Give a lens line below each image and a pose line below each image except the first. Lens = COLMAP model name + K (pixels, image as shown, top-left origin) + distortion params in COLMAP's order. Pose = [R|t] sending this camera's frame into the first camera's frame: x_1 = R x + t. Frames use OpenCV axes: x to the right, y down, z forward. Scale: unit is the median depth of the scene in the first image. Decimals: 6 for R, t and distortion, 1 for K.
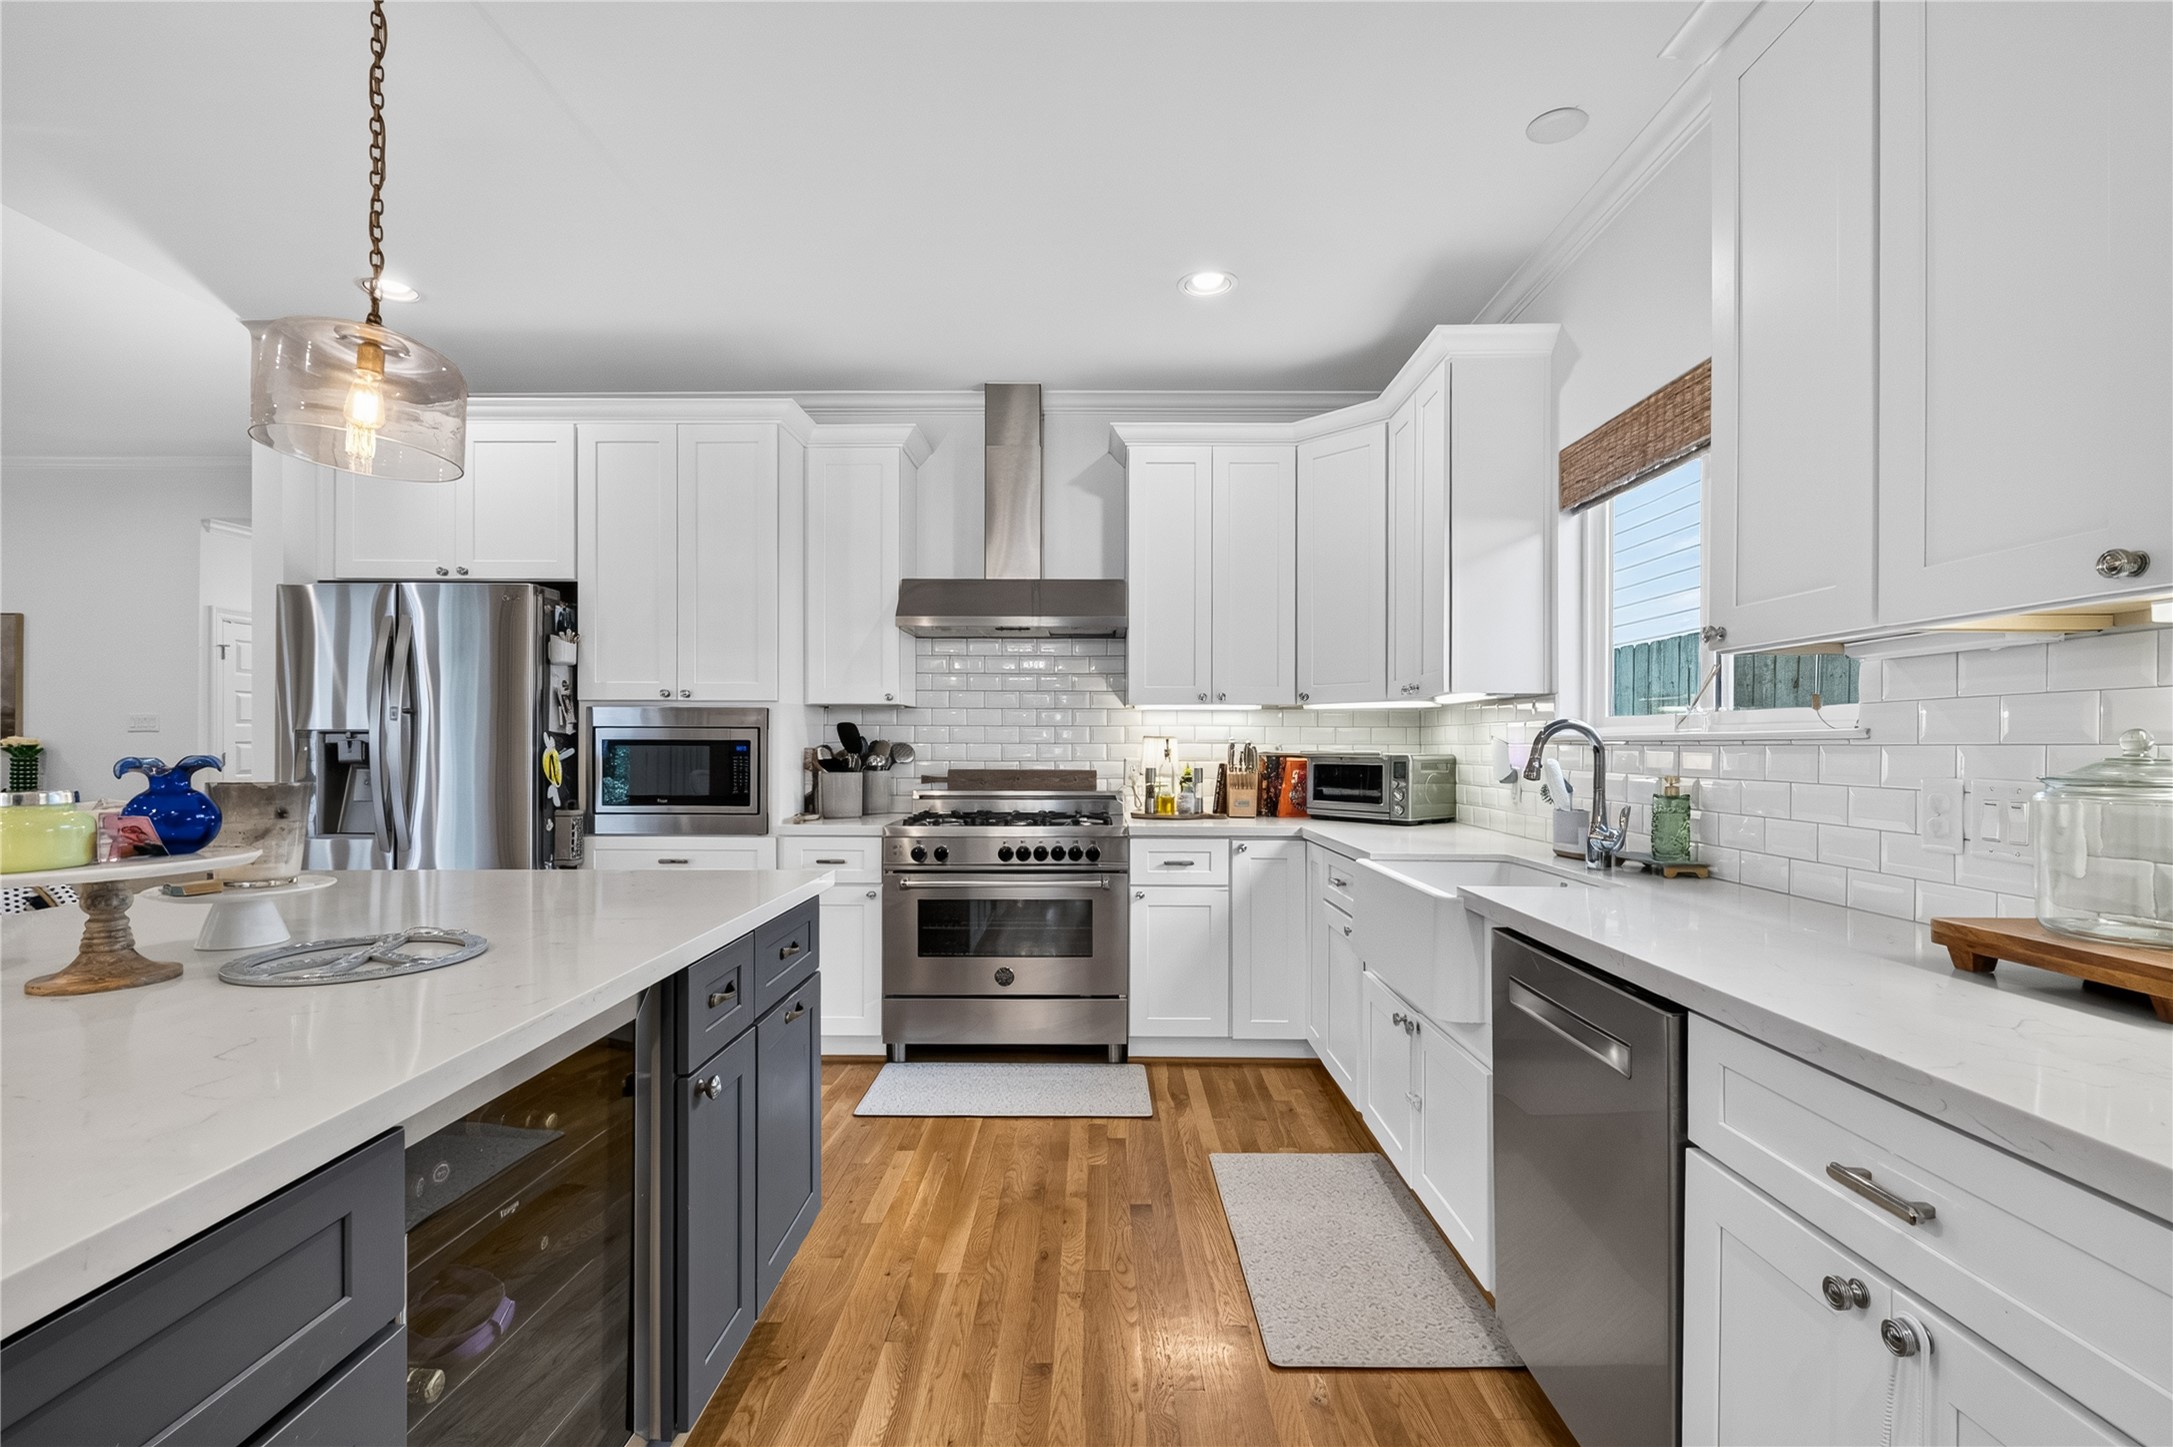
lens RADIAL K [[970.8, 0, 1085.1], [0, 970.8, 741.7], [0, 0, 1]] dist [0.002103, 0.000072]
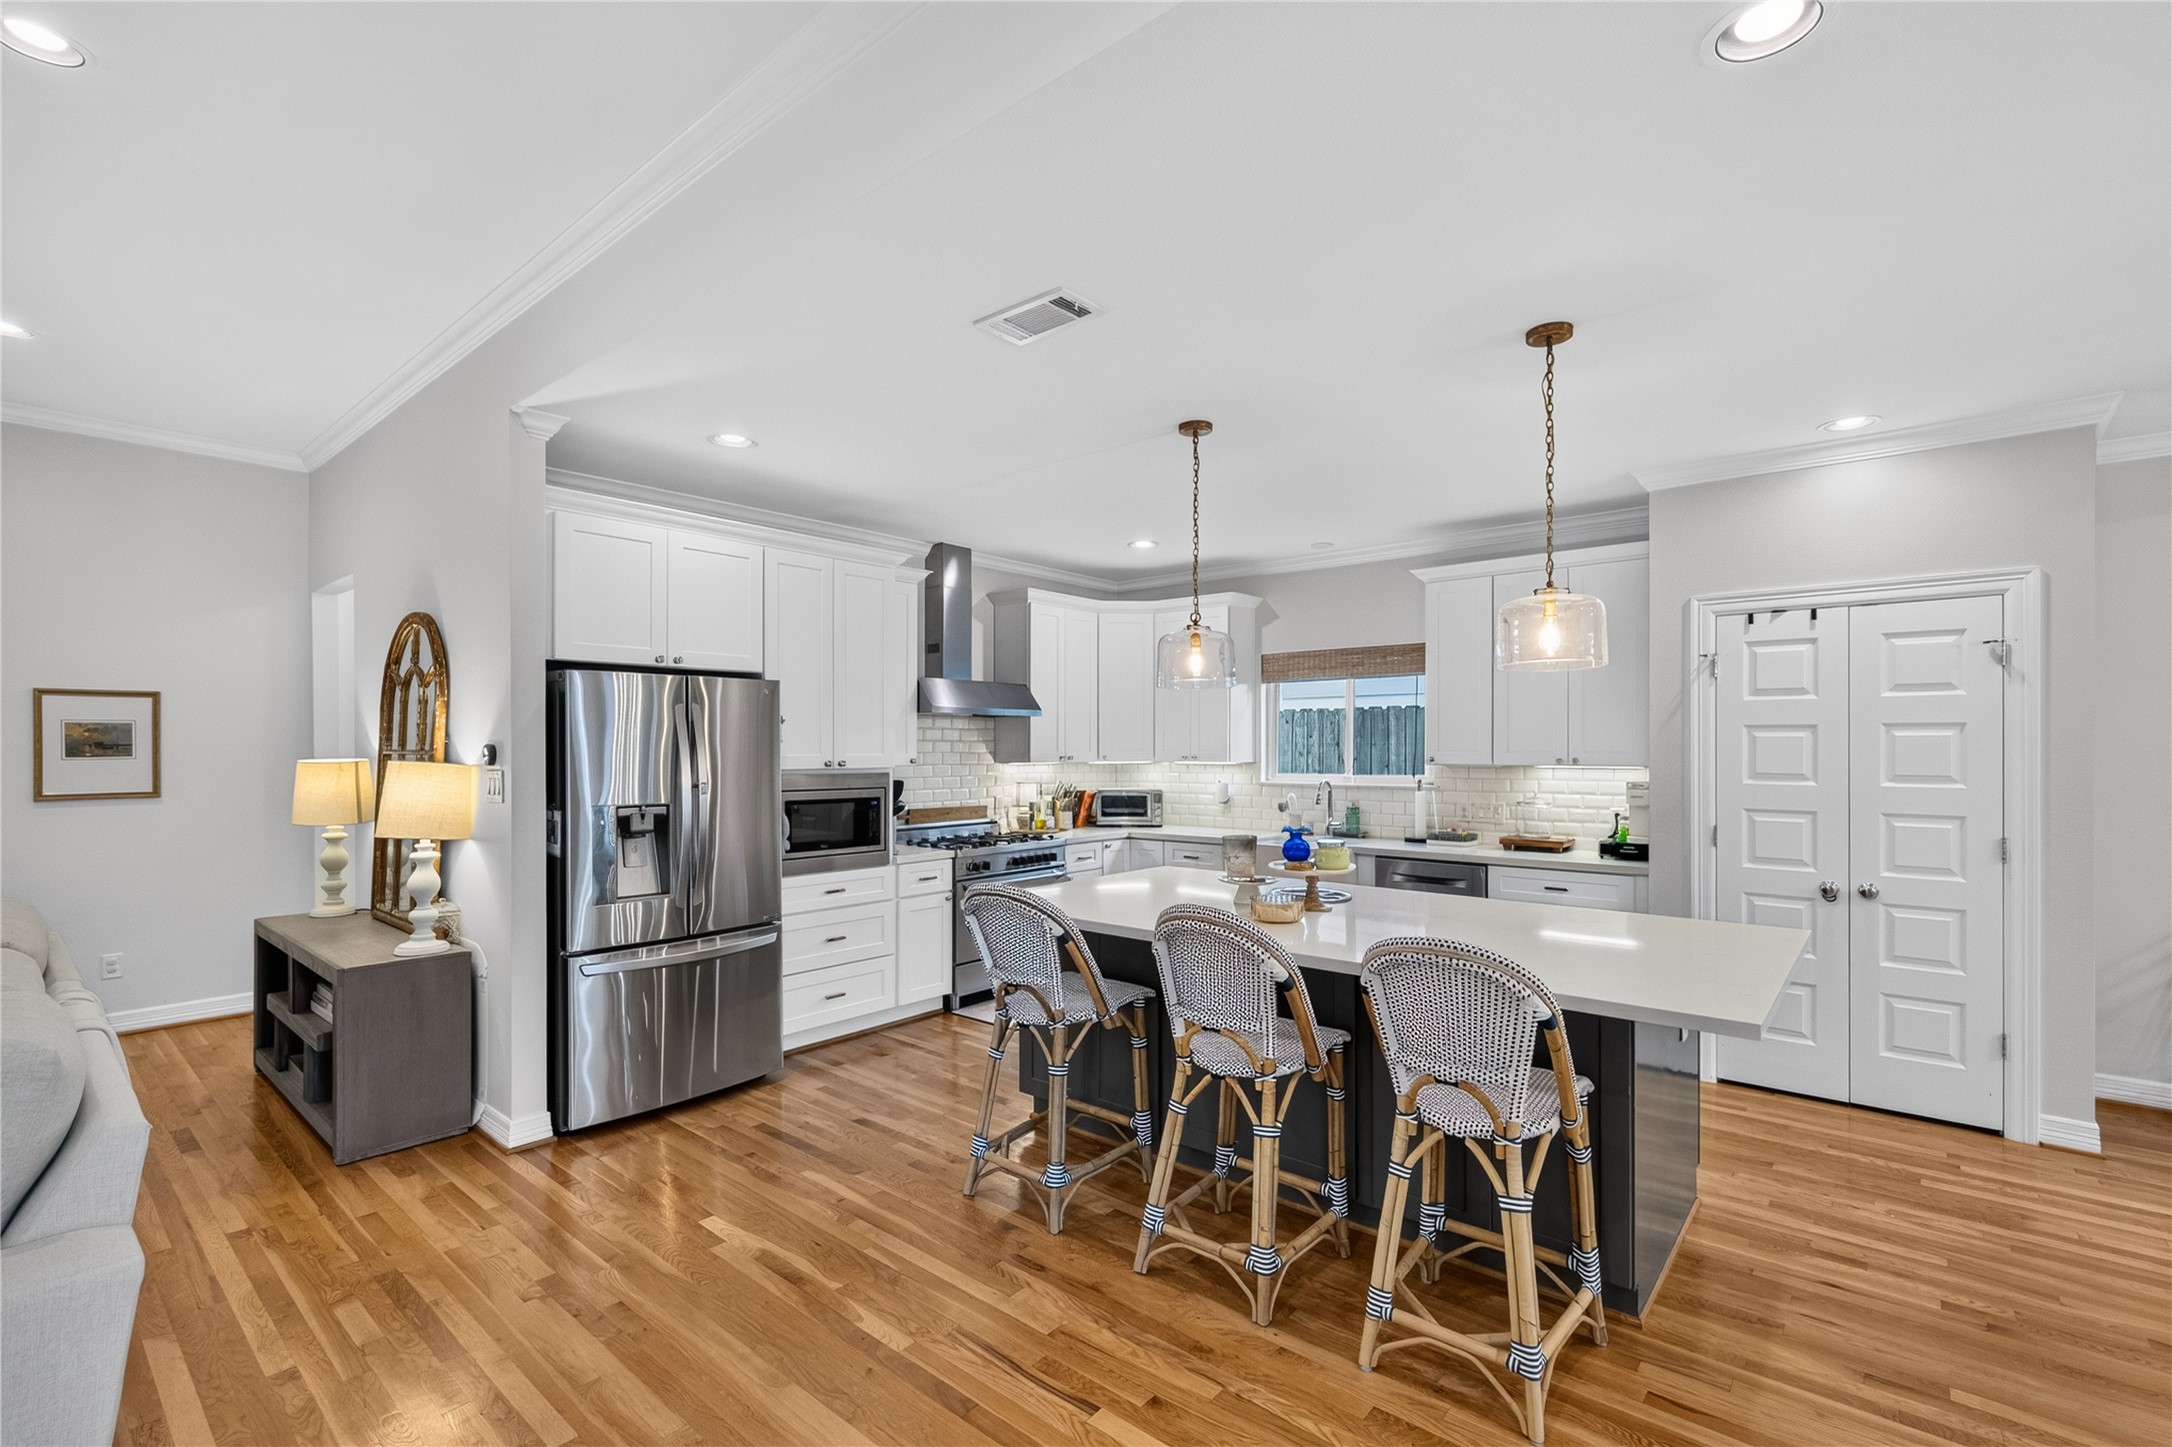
lens RADIAL K [[970.4, 0, 1084.3], [0, 970.4, 729.3], [0, 0, 1]] dist [0.002103, 0.000072]
pose [[0.640357, 0.010740, 0.768003, -1.208782], [0.001400, 0.999884, -0.015151, -0.075421], [-0.768077, 0.010777, 0.640267, -0.104549]]
